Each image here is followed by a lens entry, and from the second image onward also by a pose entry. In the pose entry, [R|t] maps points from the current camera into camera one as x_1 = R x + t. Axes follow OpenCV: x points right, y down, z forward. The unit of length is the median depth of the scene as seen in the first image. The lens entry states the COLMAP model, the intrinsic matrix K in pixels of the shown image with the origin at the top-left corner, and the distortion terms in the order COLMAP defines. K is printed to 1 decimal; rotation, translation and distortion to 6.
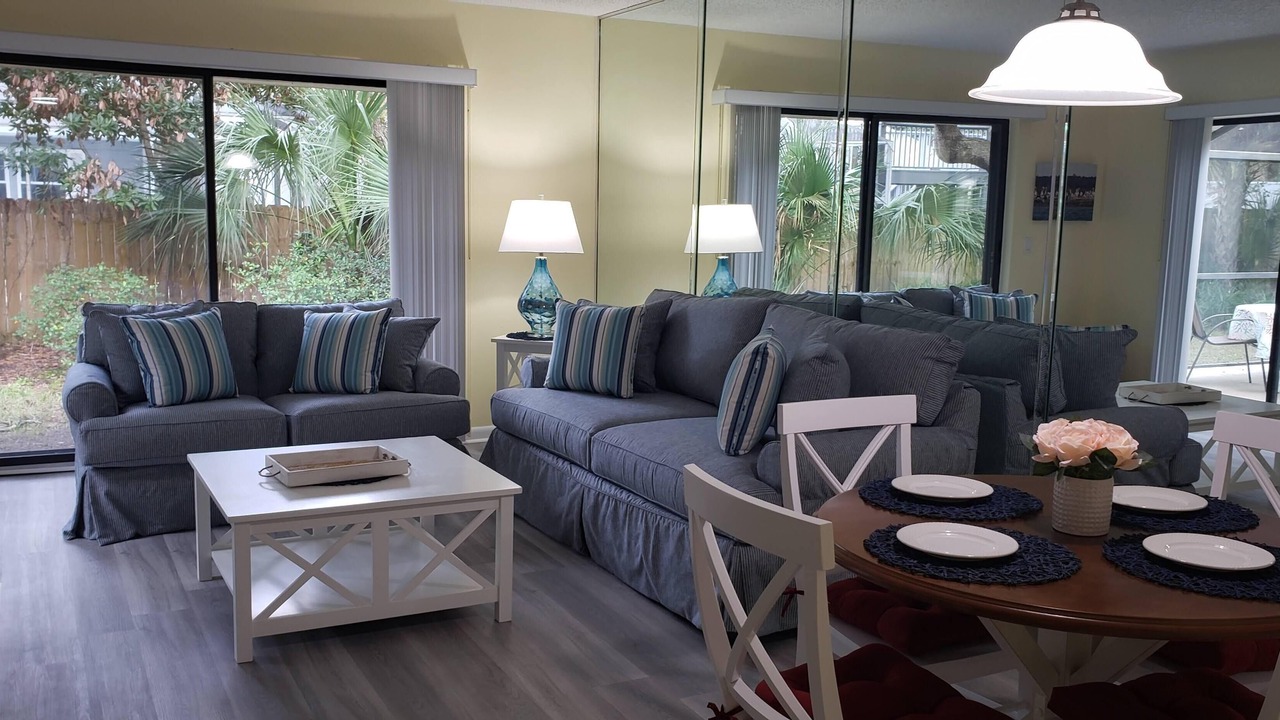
lens RADIAL K [[1197.9, 0, 640.0], [0, 1197.9, 360.0], [0, 0, 1]] dist [0.016133, -0.011428]
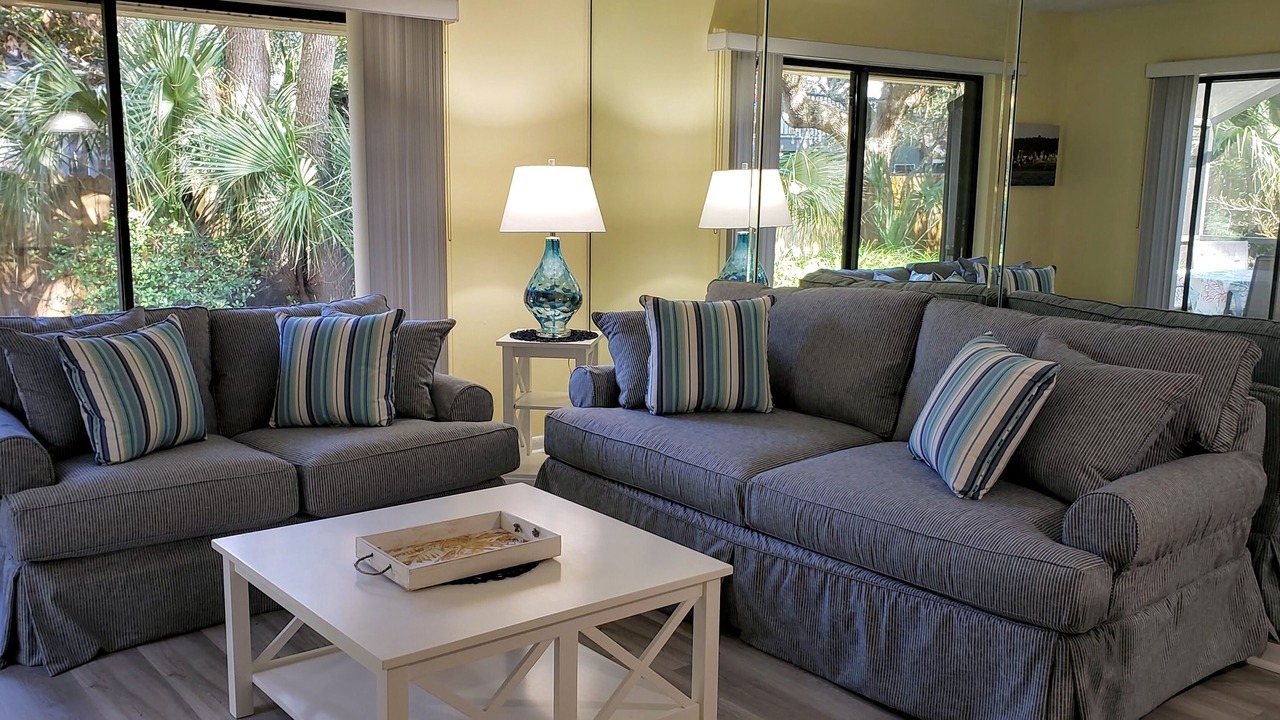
lens RADIAL K [[1197.9, 0, 640.0], [0, 1197.9, 360.0], [0, 0, 1]] dist [0.016133, -0.011428]
pose [[0.981517, -0.035994, 0.187958, -0.232149], [0.030675, 0.999044, 0.031132, -0.035171], [-0.188899, -0.024791, 0.981683, 0.256668]]
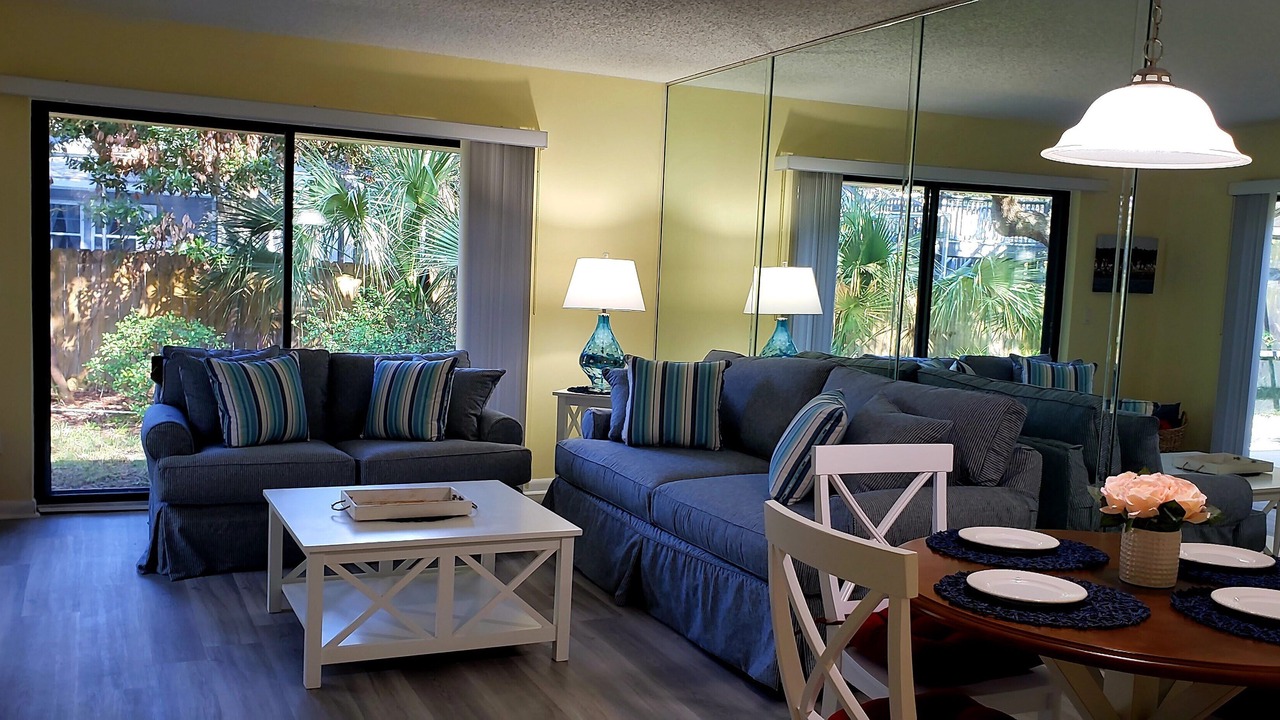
lens RADIAL K [[1187.3, 0, 640.0], [0, 1187.3, 360.0], [0, 0, 1]] dist [0.092699, -0.231735]
pose [[0.998756, 0.026377, -0.042327, -0.010241], [-0.028623, 0.998165, -0.053363, 0.009044], [0.040841, 0.054509, 0.997678, -0.015841]]
